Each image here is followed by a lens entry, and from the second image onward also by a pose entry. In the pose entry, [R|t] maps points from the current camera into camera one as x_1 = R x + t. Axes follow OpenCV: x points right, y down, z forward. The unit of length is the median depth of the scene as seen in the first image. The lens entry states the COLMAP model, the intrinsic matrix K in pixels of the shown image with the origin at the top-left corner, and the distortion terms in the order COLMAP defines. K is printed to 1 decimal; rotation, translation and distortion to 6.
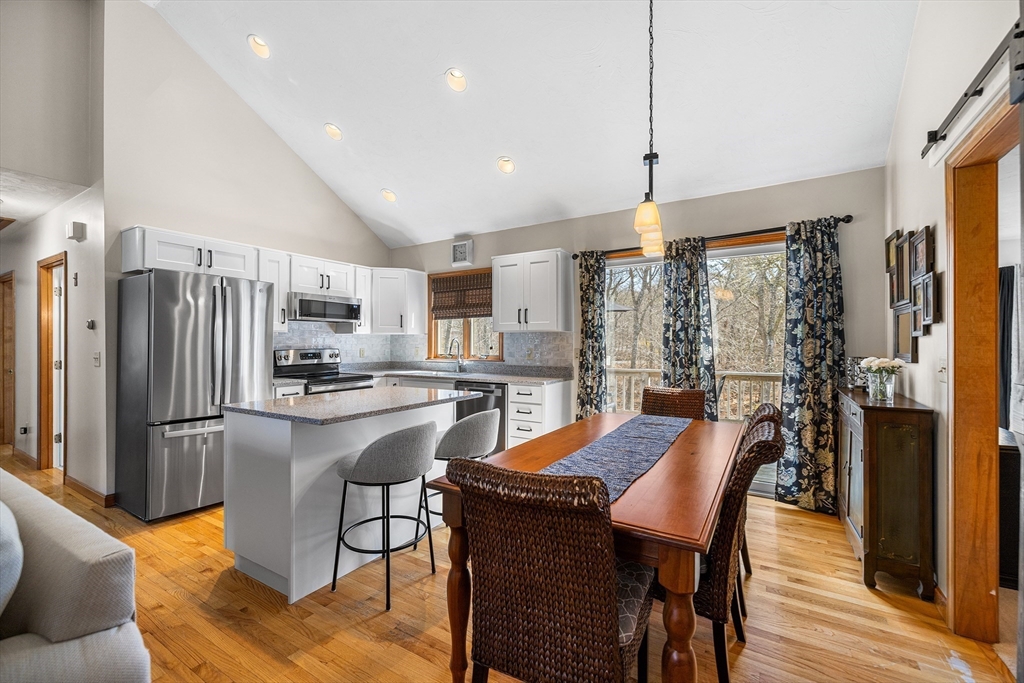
lens RADIAL K [[425.5, 0, 512.4], [0, 425.5, 342.5], [0, 0, 1]] dist [0.001055, 0.000122]
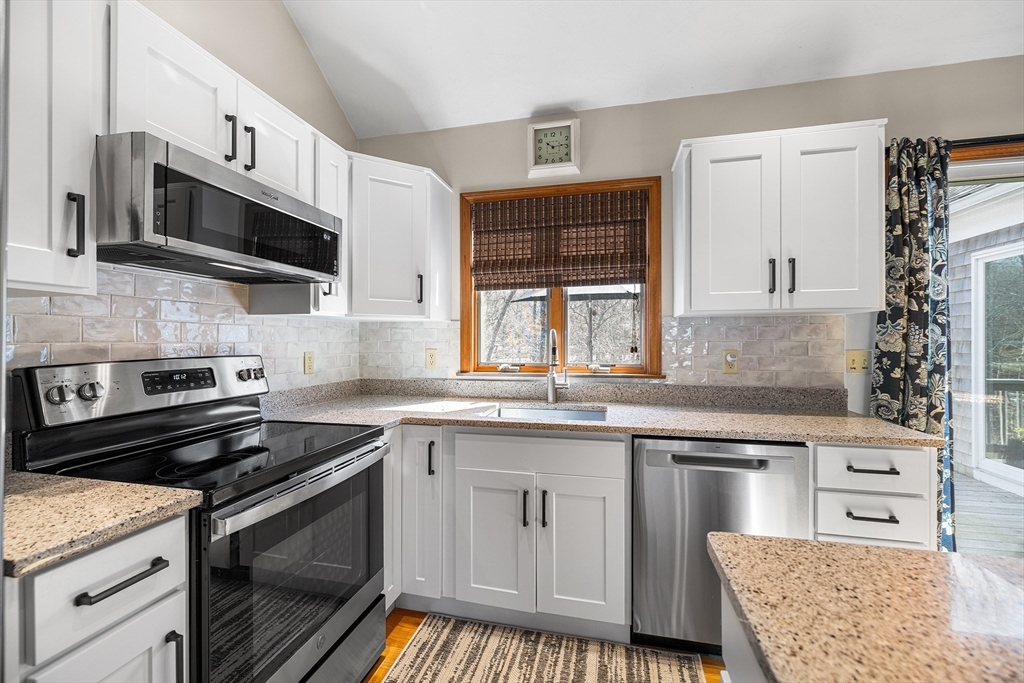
lens RADIAL K [[425.5, 0, 511.6], [0, 425.5, 338.1], [0, 0, 1]] dist [0.001055, 0.000122]
pose [[0.949742, -0.001401, 0.313030, -0.330591], [0.002134, 0.999996, -0.001999, 0.001274], [-0.313025, 0.002567, 0.949741, 0.606088]]
